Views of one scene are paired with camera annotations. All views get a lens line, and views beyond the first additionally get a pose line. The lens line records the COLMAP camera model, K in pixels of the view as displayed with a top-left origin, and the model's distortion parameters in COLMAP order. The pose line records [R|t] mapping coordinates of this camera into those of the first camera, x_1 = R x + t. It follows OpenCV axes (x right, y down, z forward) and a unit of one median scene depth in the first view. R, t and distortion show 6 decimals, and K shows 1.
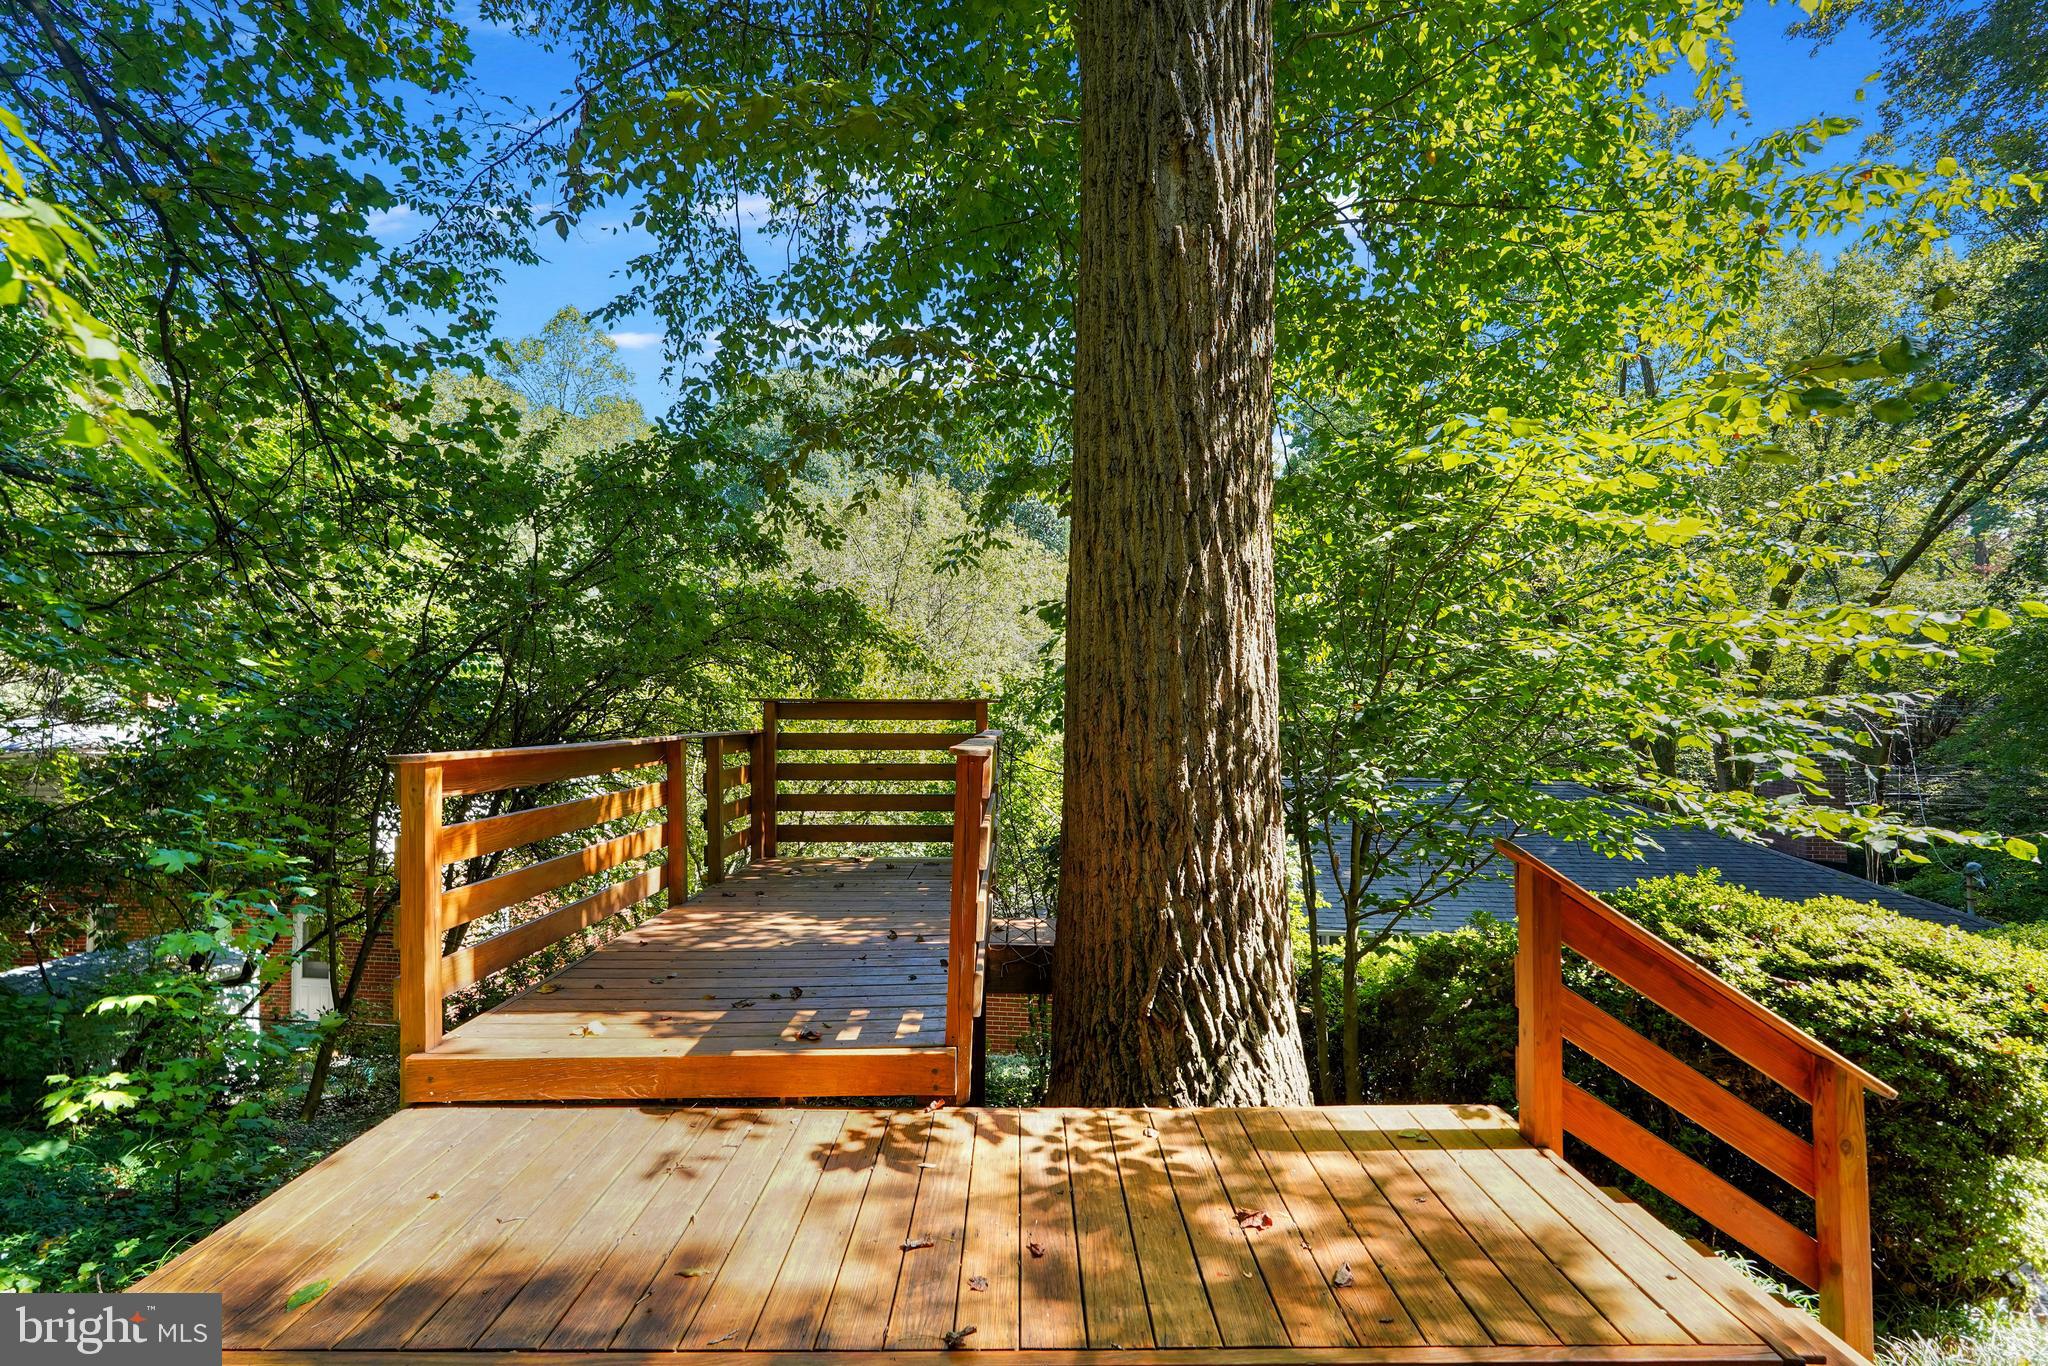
lens RADIAL K [[916.6, 0, 1042.5], [0, 916.6, 680.0], [0, 0, 1]] dist [-0.002946, 0.000766]
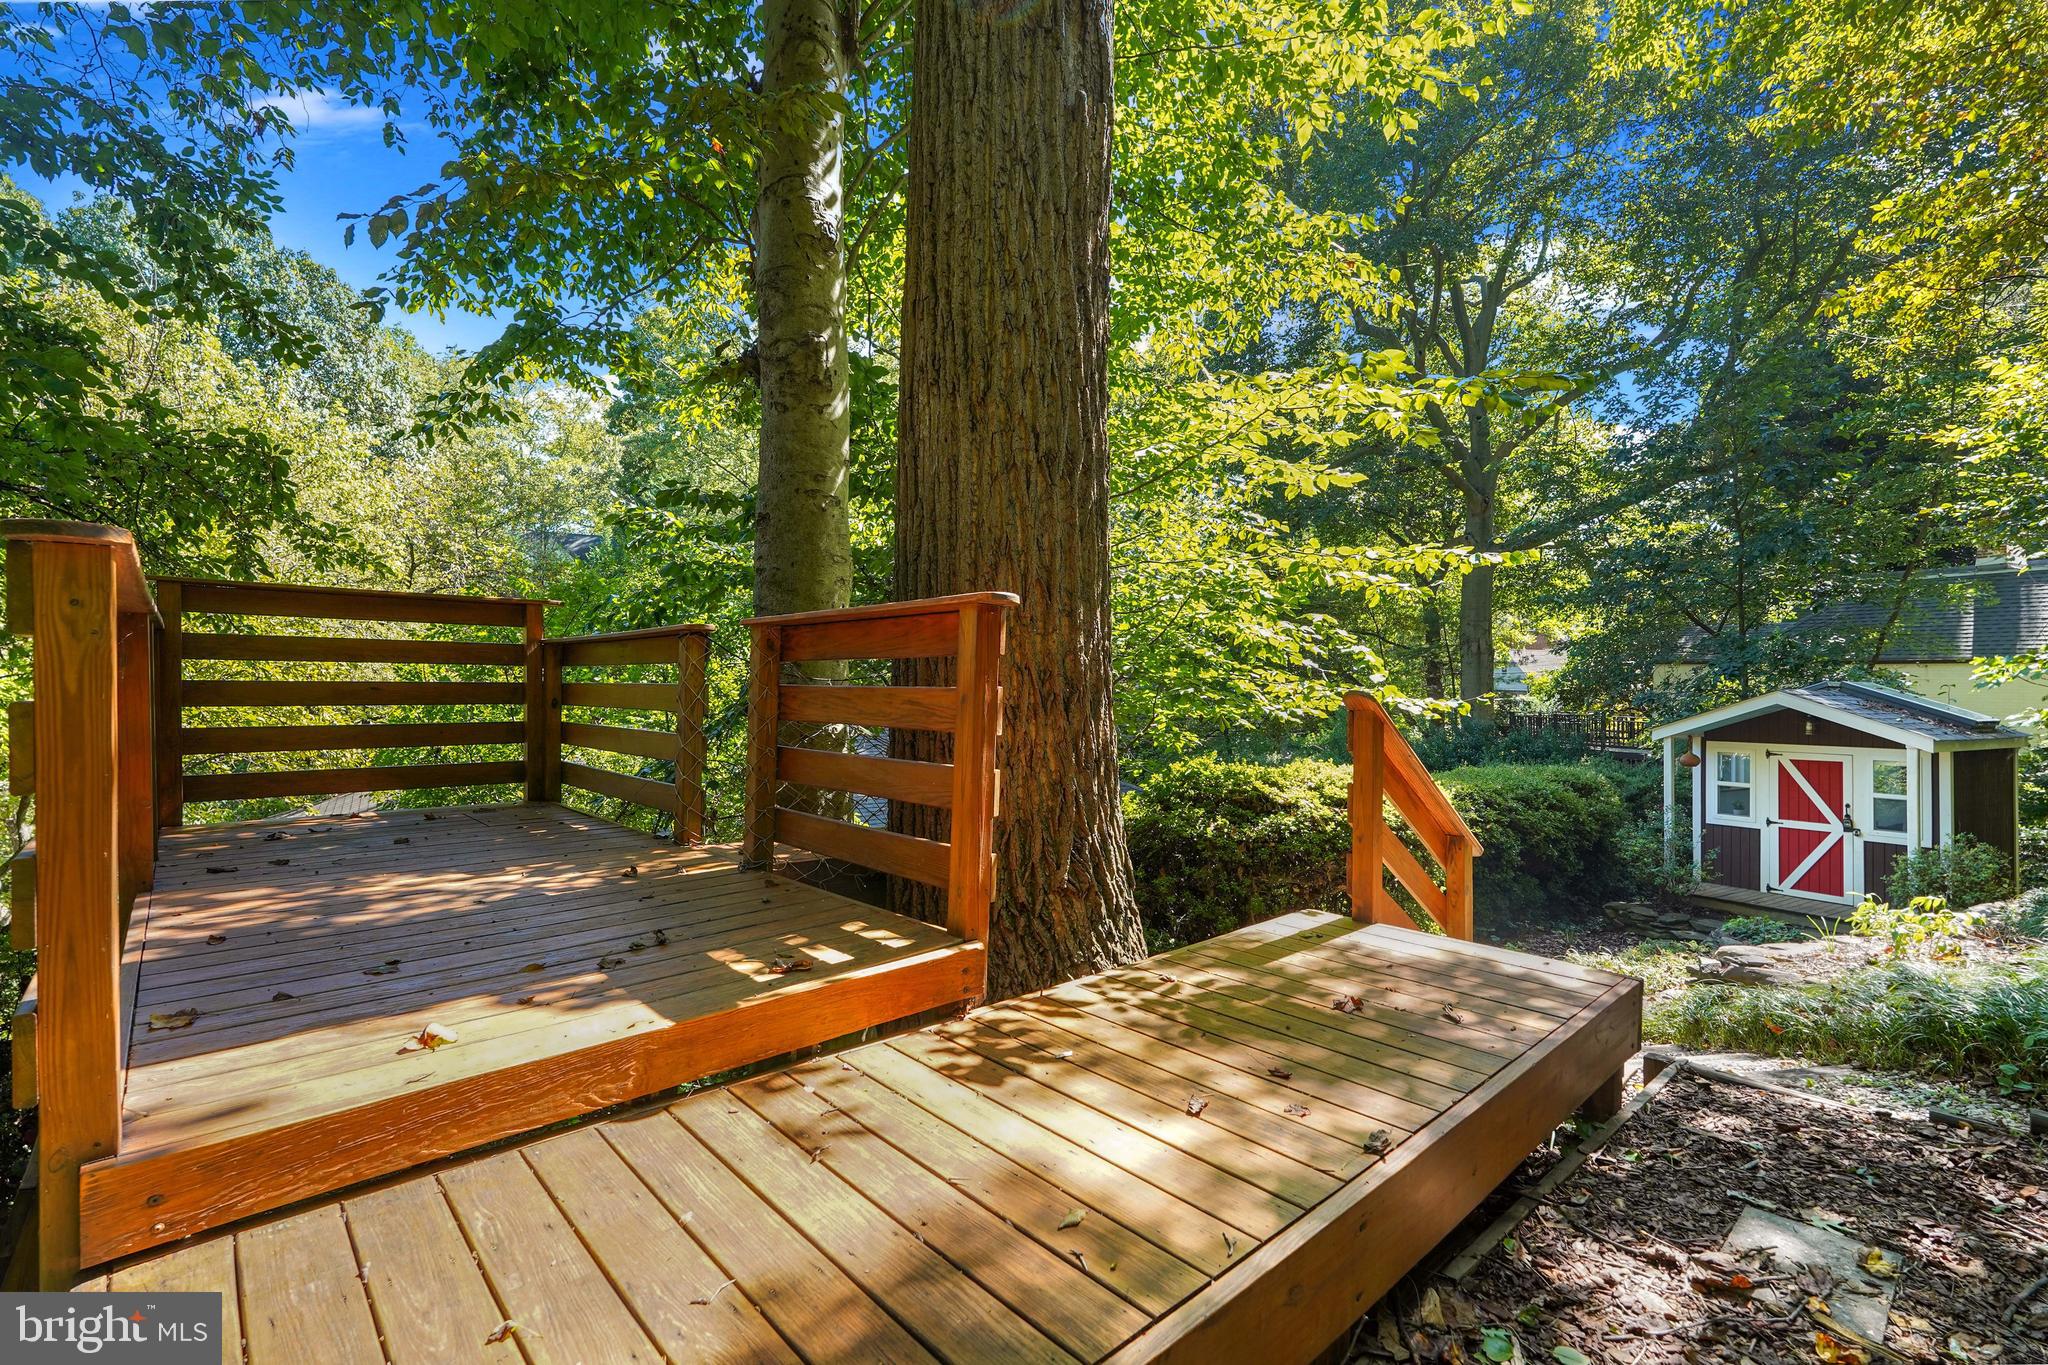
lens RADIAL K [[916.6, 0, 1029.4], [0, 916.6, 686.0], [0, 0, 1]] dist [-0.002946, 0.000766]
pose [[0.743806, -0.003215, 0.668388, -0.662876], [-0.020928, 0.999386, 0.028097, 0.140508], [-0.668068, -0.034886, 0.743282, 0.341401]]
